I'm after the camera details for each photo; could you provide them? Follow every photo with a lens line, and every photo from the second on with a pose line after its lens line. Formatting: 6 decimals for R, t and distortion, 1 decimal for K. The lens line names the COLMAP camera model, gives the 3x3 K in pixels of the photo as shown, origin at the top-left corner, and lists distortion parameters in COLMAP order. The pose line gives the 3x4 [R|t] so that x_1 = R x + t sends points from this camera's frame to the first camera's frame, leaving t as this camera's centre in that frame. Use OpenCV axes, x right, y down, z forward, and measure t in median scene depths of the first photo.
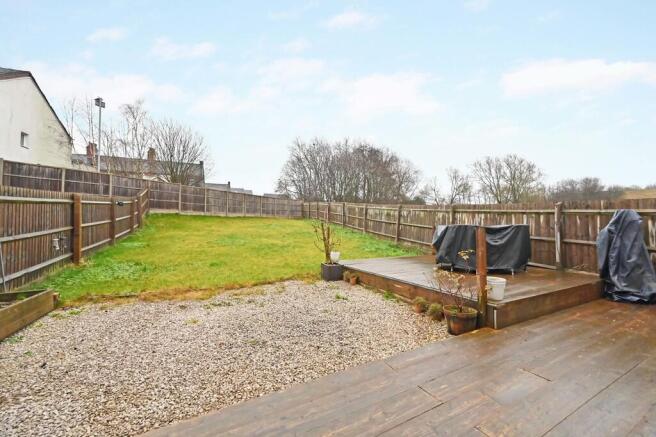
lens RADIAL K [[258.7, 0, 329.4], [0, 258.7, 215.1], [0, 0, 1]] dist [-0.002154, 0.000293]
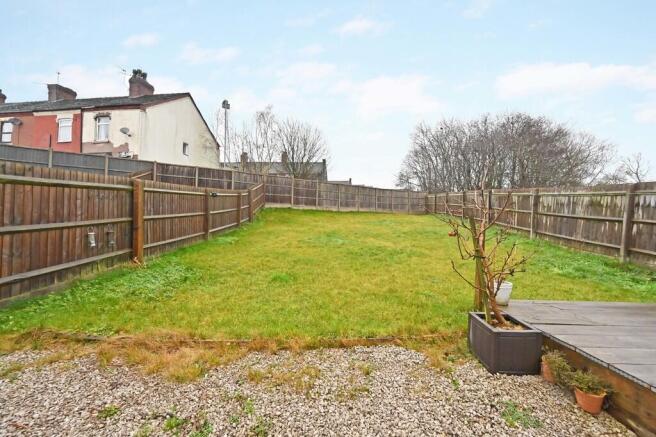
lens RADIAL K [[258.7, 0, 327.8], [0, 258.7, 217.0], [0, 0, 1]] dist [-0.002154, 0.000293]
pose [[0.891505, 0.007492, -0.452949, -0.022062], [0.001864, 0.999794, 0.020206, 0.012327], [0.453007, -0.018858, 0.891307, 0.257925]]
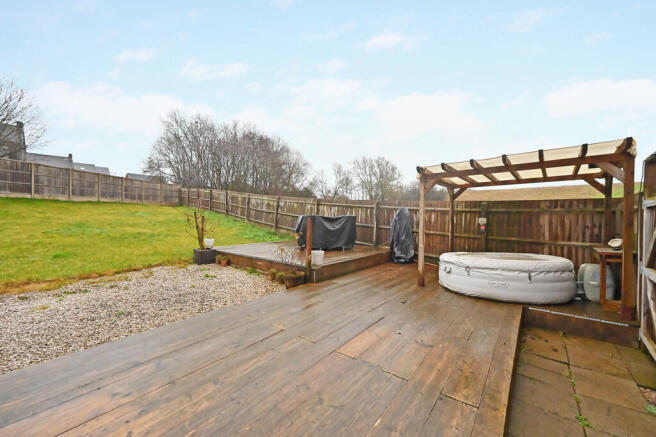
lens RADIAL K [[258.7, 0, 333.6], [0, 258.7, 215.3], [0, 0, 1]] dist [-0.002154, 0.000293]
pose [[0.910130, 0.011285, 0.414169, 0.024531], [-0.029768, 0.998827, 0.038200, -0.006256], [-0.413252, -0.047096, 0.909398, -0.104219]]
